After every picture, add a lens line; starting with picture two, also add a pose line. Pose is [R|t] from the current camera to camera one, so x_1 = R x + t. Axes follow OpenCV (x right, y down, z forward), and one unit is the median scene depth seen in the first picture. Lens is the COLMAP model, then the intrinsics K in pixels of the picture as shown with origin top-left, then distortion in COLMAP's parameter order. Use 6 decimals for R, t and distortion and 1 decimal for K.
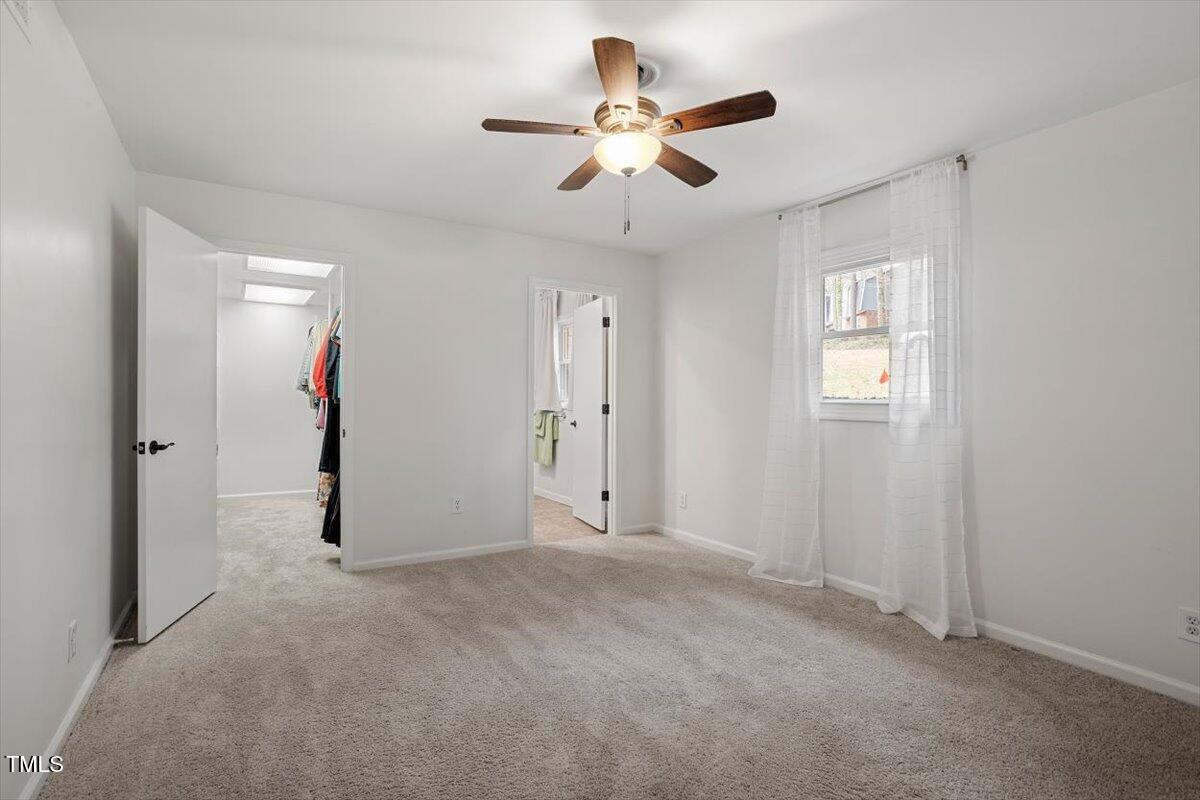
lens RADIAL K [[597.5, 0, 593.8], [0, 597.5, 397.4], [0, 0, 1]] dist [-0.035348, 0.011084]
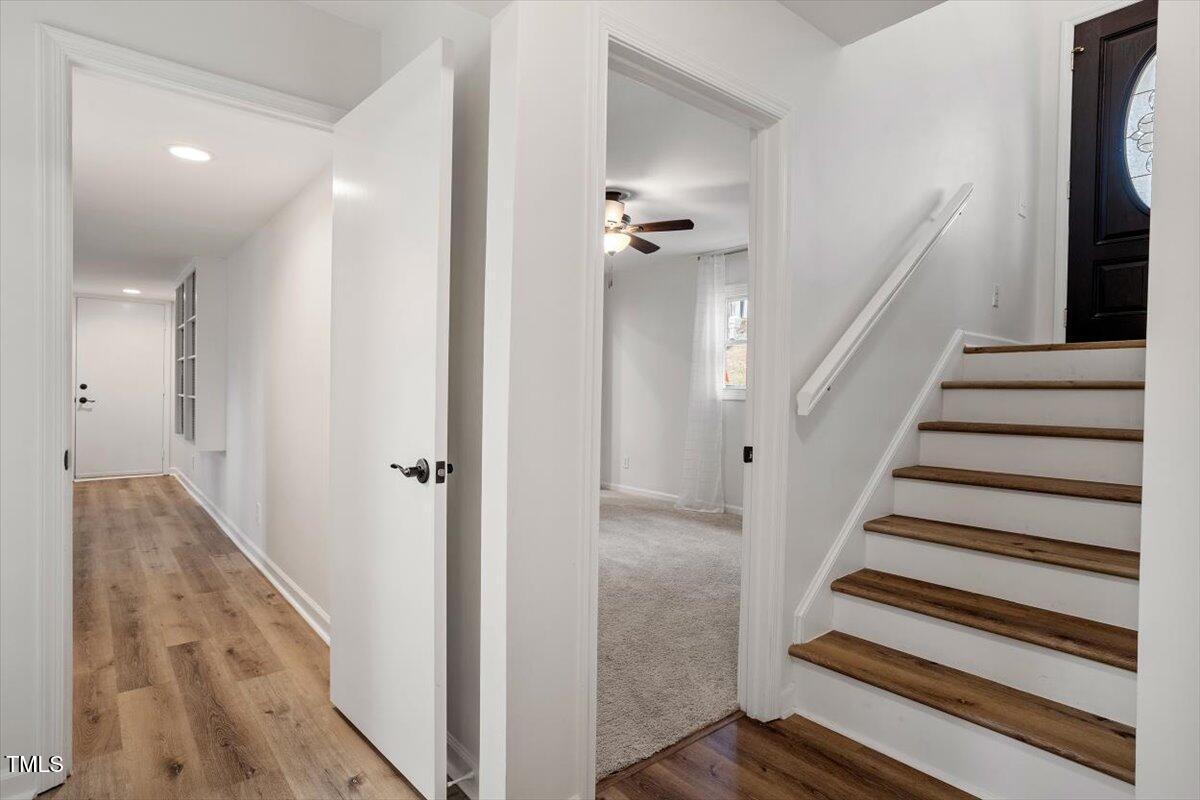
lens RADIAL K [[602.8, 0, 594.7], [0, 602.8, 399.0], [0, 0, 1]] dist [0.006066, 0.003354]
pose [[0.991999, 0.006588, 0.126077, -0.126561], [-0.009440, 0.999713, 0.022038, 0.005874], [-0.125895, -0.023052, 0.991776, -0.454842]]
